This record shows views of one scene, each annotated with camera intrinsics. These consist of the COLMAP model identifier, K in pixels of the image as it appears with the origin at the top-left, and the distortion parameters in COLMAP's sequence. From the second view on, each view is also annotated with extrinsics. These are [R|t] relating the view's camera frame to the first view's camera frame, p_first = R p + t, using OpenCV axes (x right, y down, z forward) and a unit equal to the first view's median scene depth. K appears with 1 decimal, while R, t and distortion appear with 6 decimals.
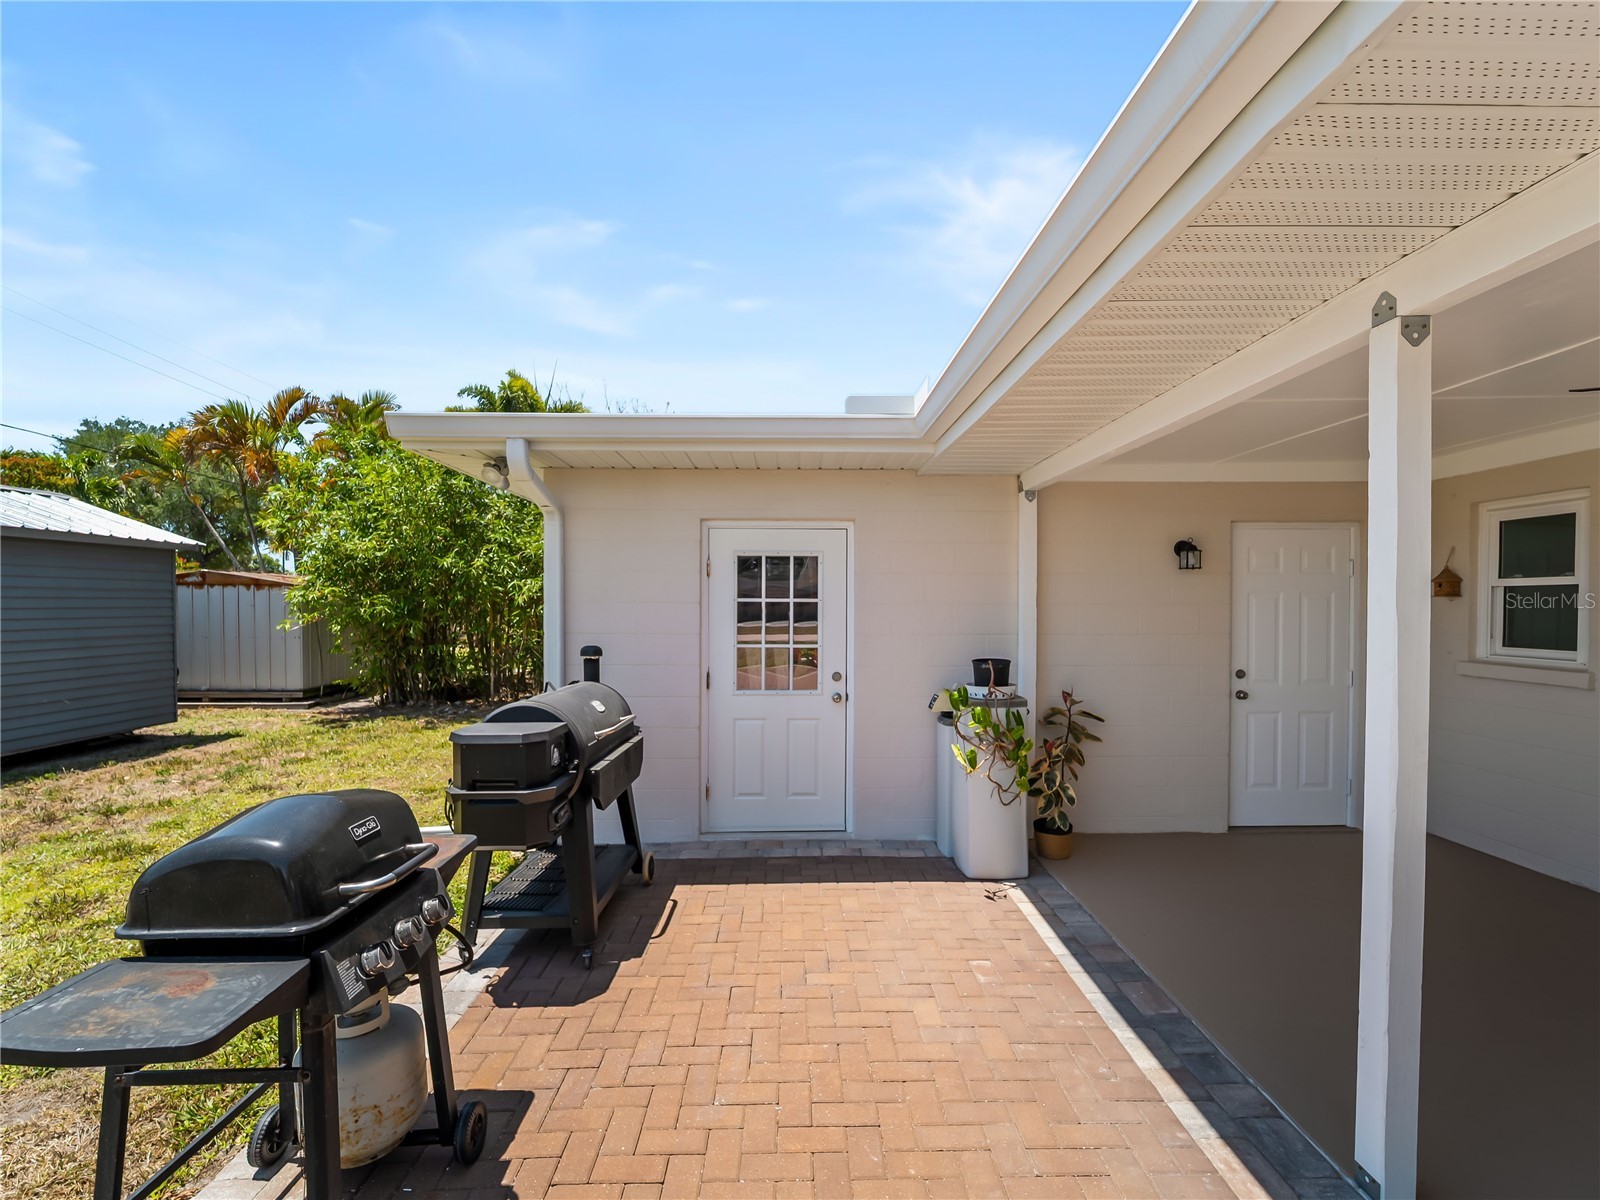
lens RADIAL K [[743.8, 0, 804.1], [0, 743.8, 608.0], [0, 0, 1]] dist [-0.003304, 0.000094]
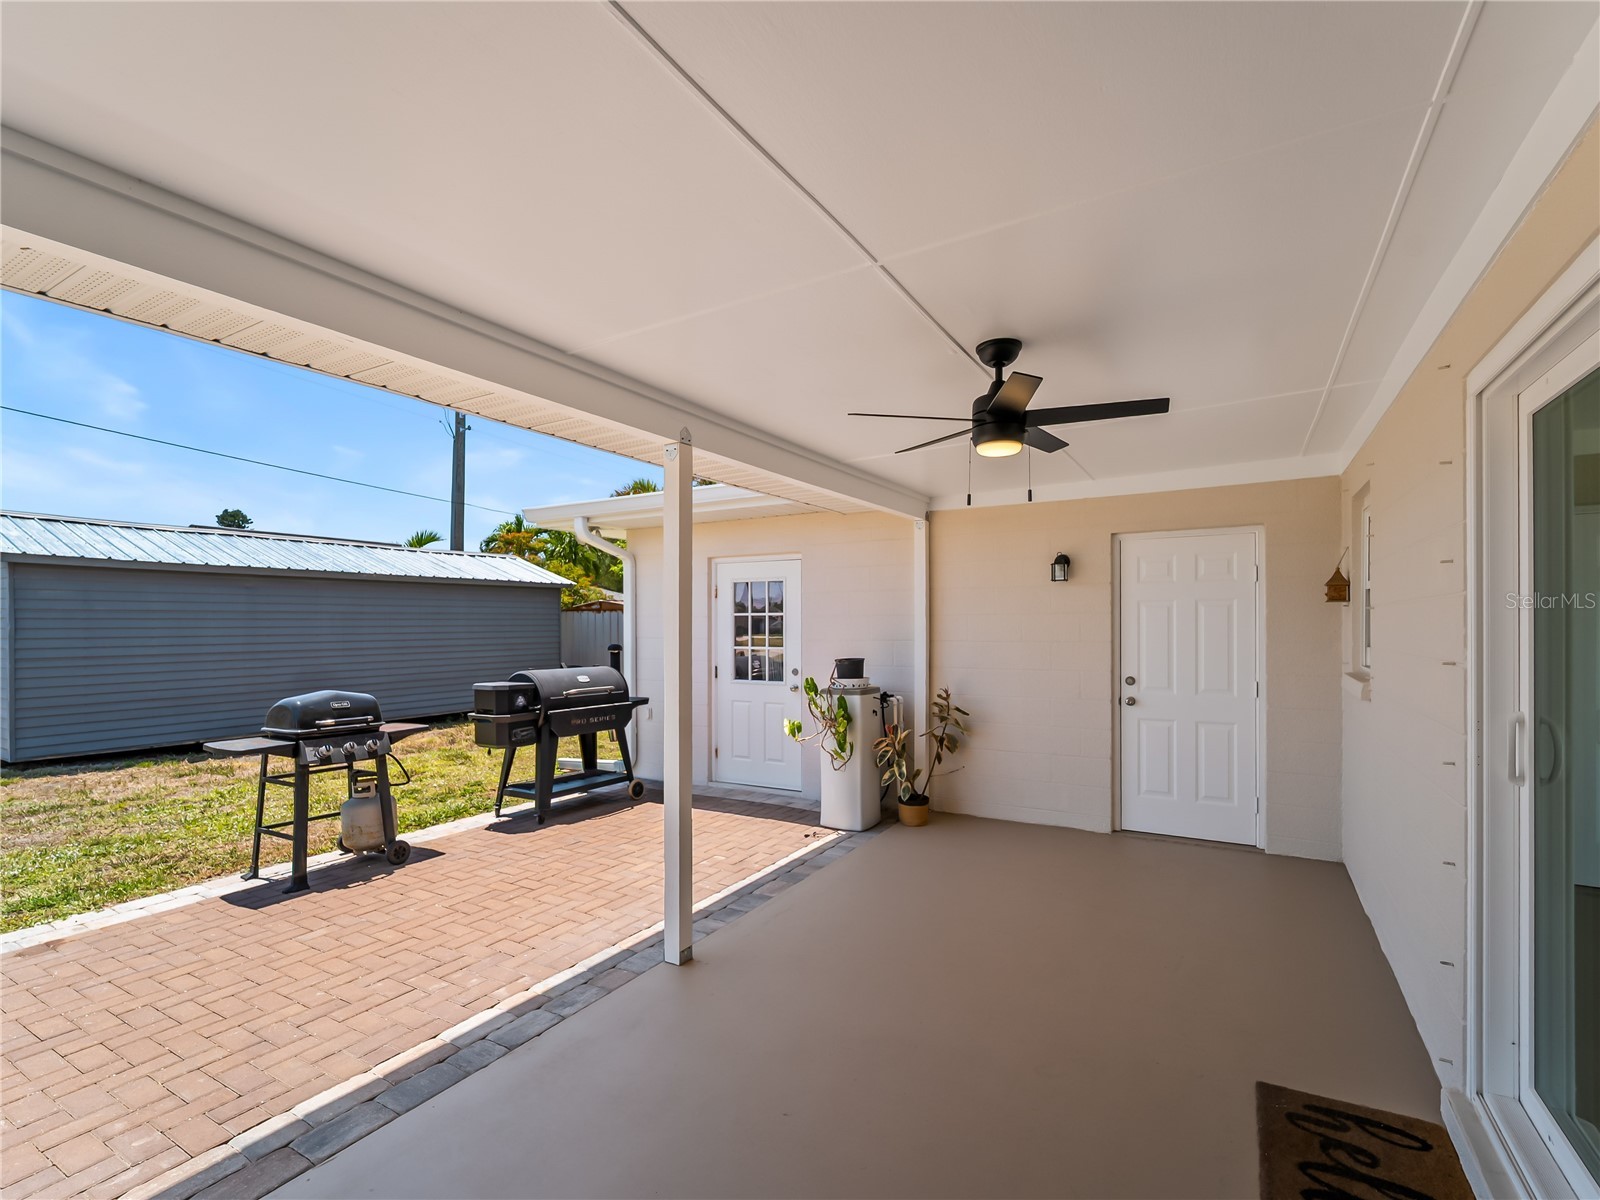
lens RADIAL K [[743.8, 0, 792.2], [0, 743.8, 609.5], [0, 0, 1]] dist [-0.003304, 0.000094]
pose [[0.848362, -0.015383, -0.529193, 0.740985], [0.001419, 0.999640, -0.026783, 0.017156], [0.529415, 0.021970, 0.848079, -0.118115]]
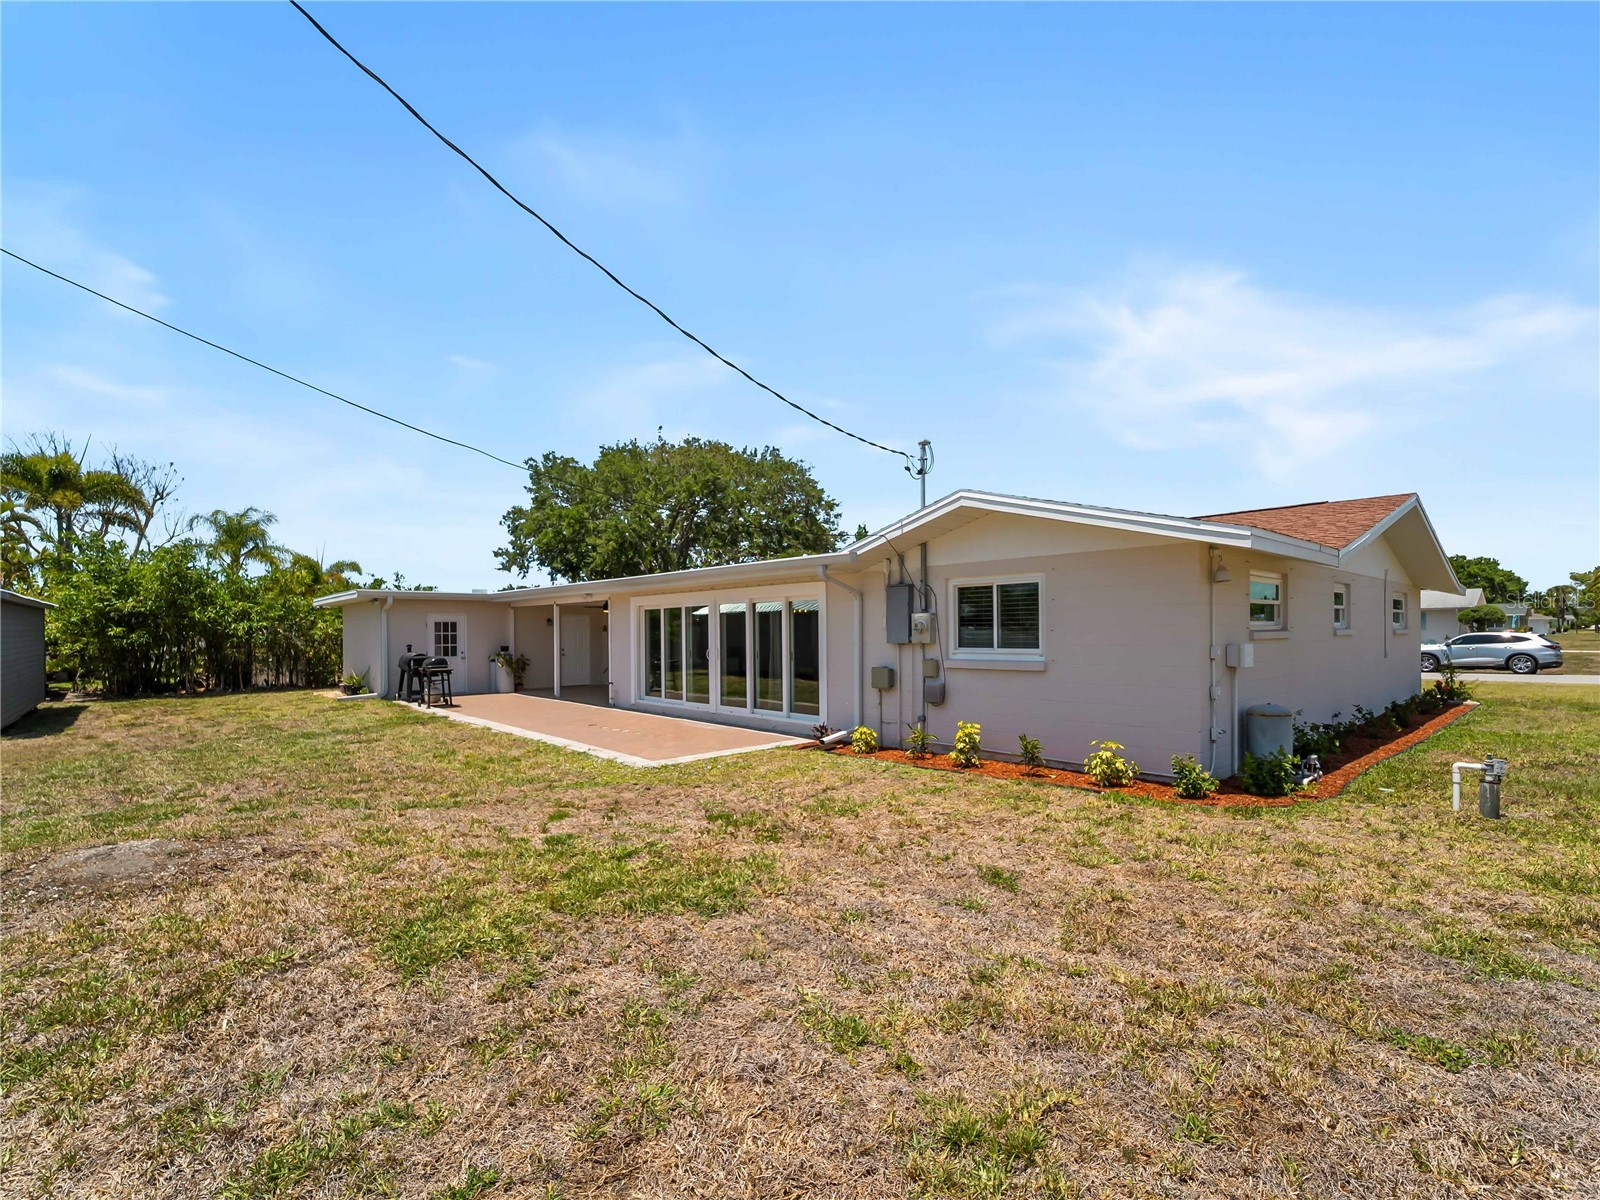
lens RADIAL K [[743.8, 0, 803.9], [0, 743.8, 607.9], [0, 0, 1]] dist [-0.003304, 0.000094]
pose [[0.764722, 0.017718, 0.644117, -1.100205], [0.010896, 0.999123, -0.040420, 0.031447], [-0.644268, 0.037929, 0.763859, -3.147047]]
